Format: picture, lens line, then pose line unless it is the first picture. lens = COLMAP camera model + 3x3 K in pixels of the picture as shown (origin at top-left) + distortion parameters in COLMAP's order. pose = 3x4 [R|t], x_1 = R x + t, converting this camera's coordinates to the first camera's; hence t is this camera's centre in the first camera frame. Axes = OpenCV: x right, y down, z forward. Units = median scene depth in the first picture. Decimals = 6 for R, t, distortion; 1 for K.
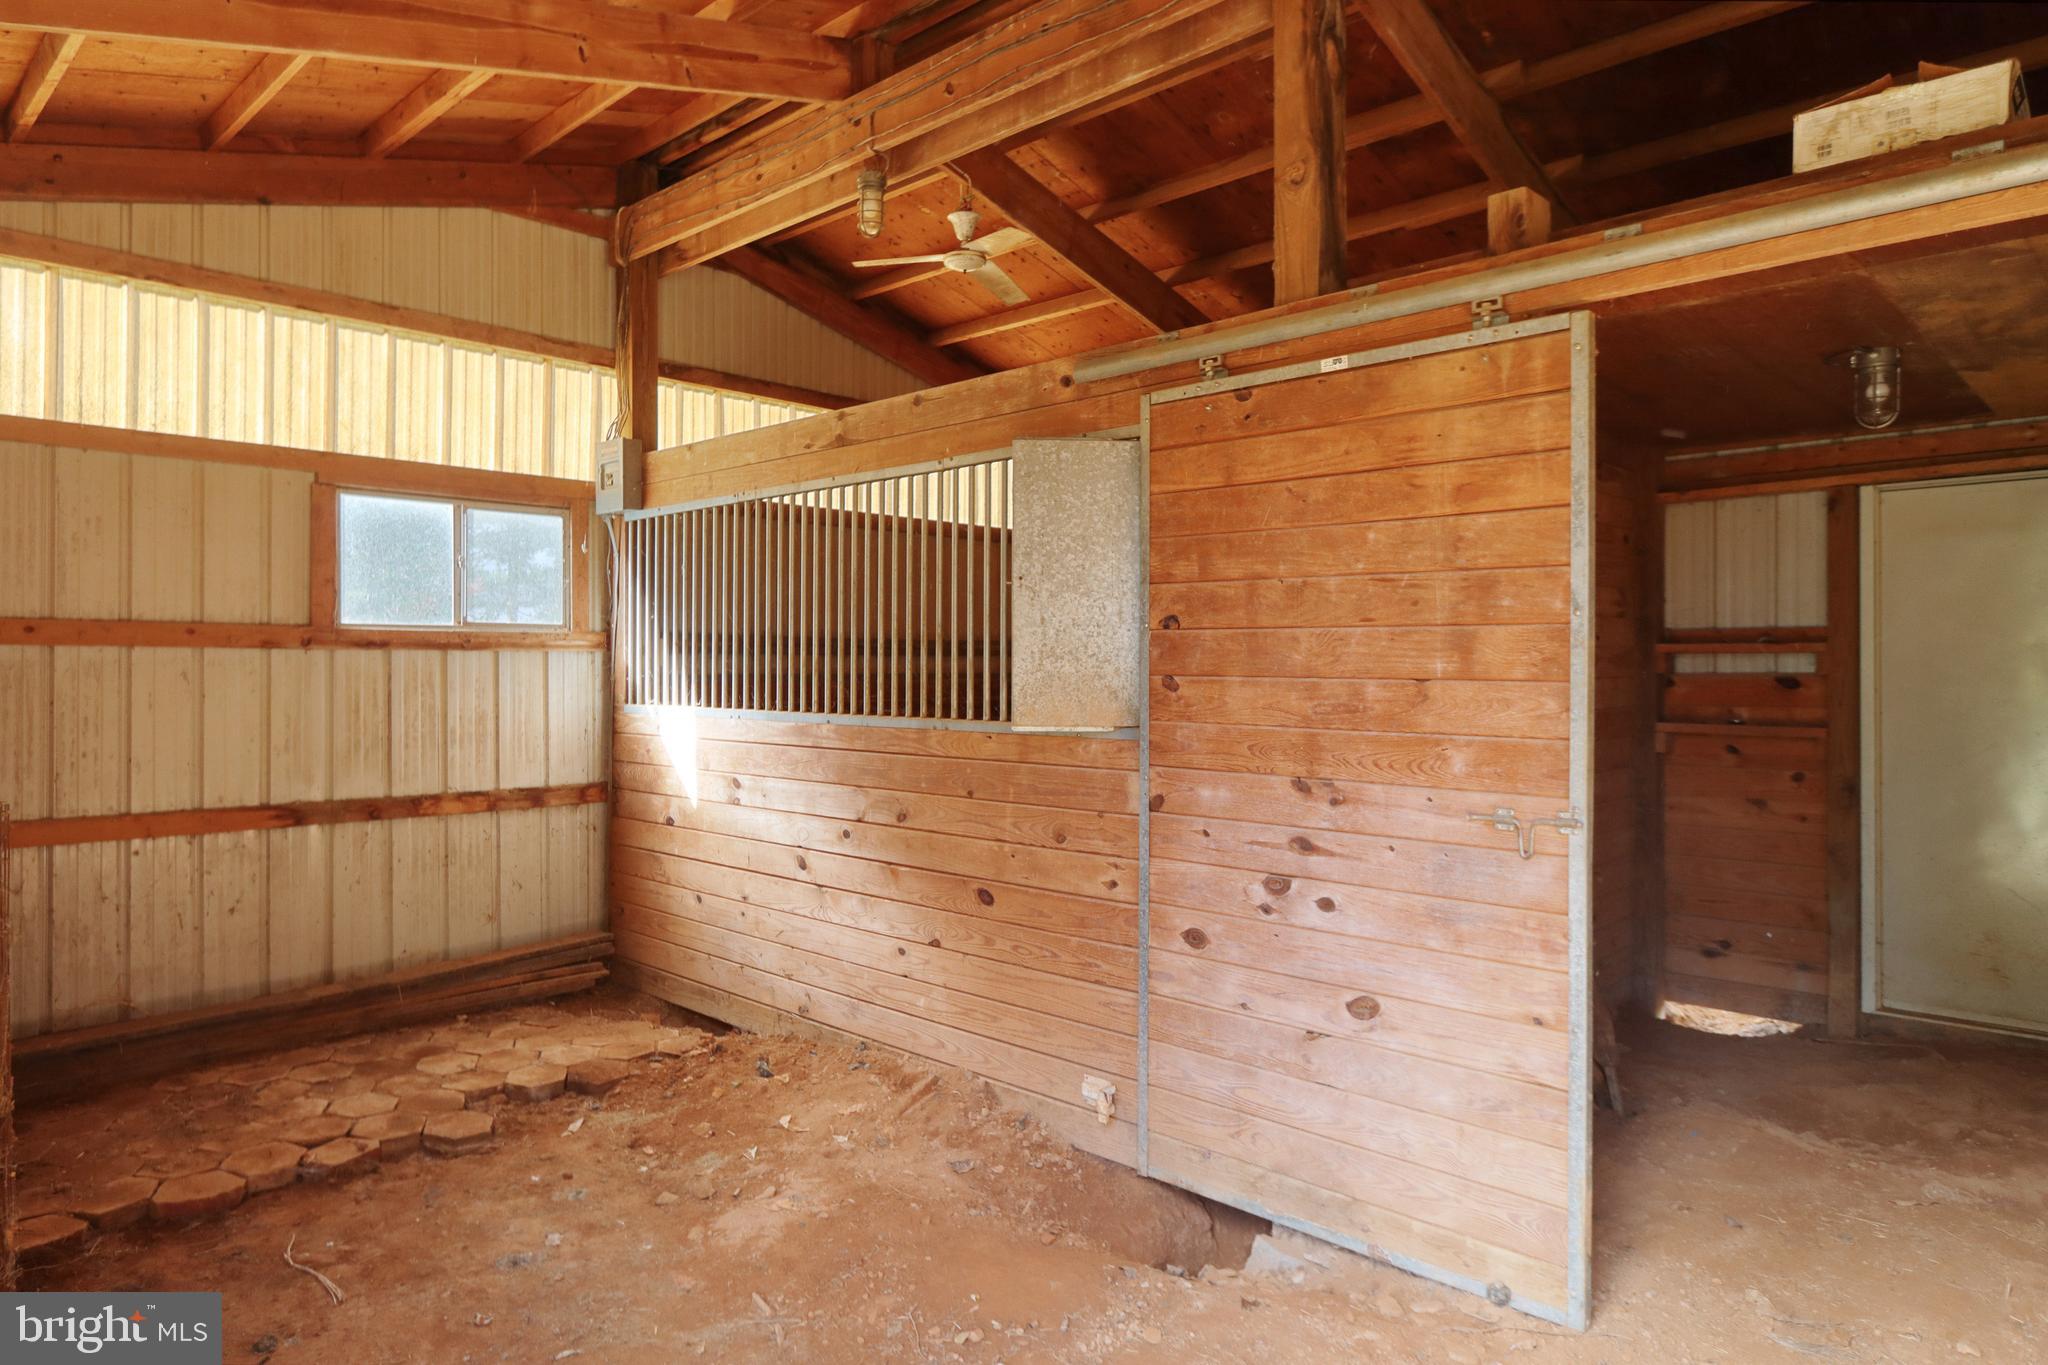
lens RADIAL K [[1308.2, 0, 1023.7], [0, 1308.2, 674.7], [0, 0, 1]] dist [0.002110, 0.004073]
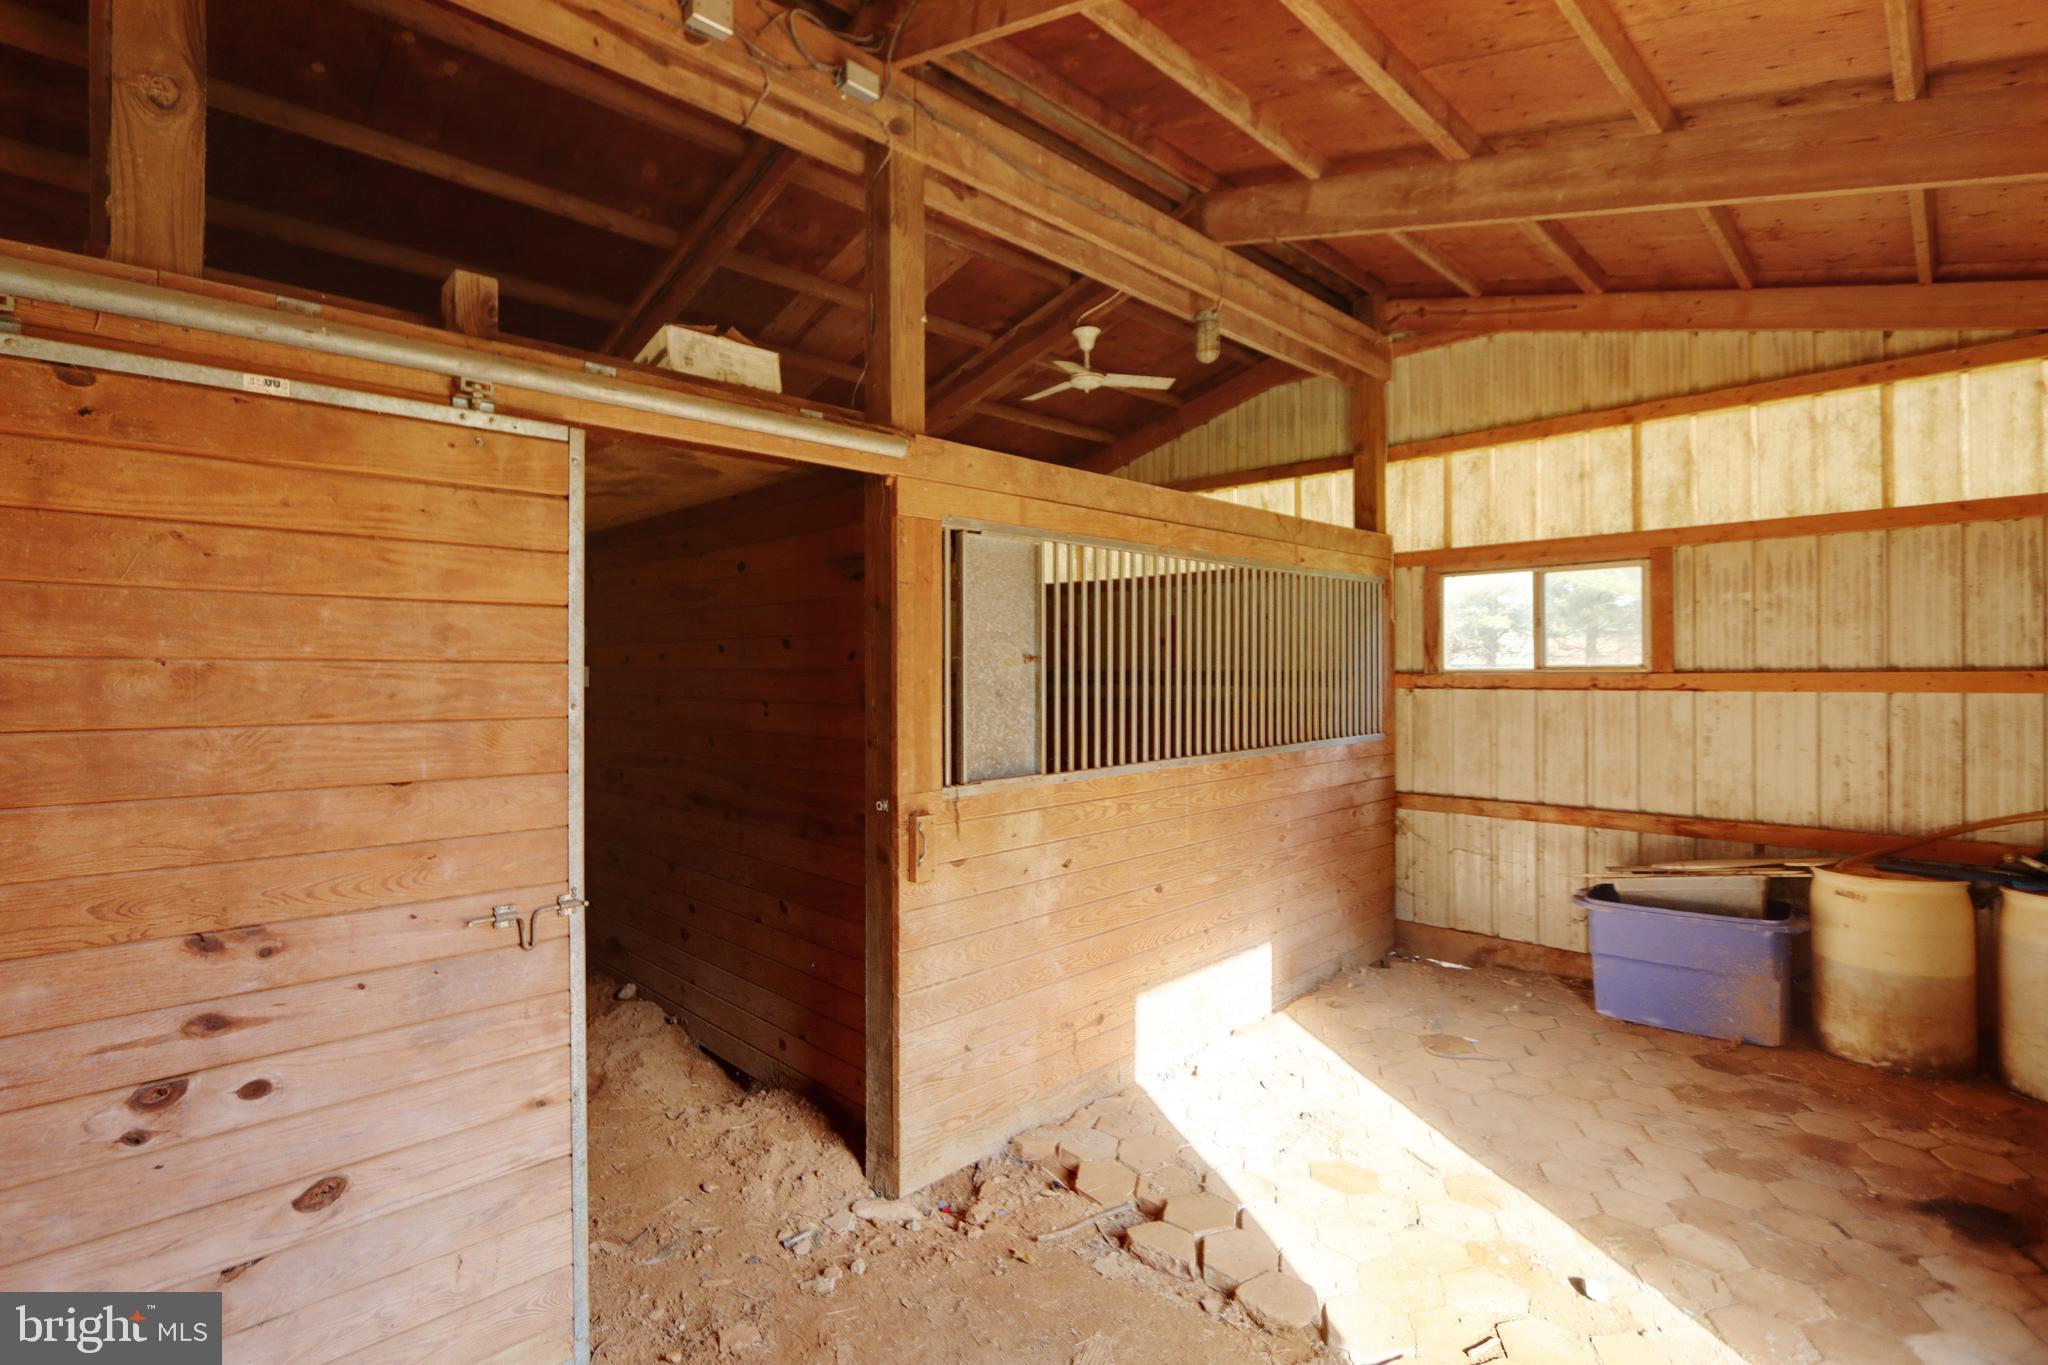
lens RADIAL K [[947.7, 0, 1023.7], [0, 947.7, 674.1], [0, 0, 1]] dist [-0.004821, -0.001227]
pose [[0.027146, -0.002815, 0.999628, -0.309575], [0.004258, 0.999987, 0.002700, -0.067186], [-0.999622, 0.004183, 0.027158, 0.542174]]
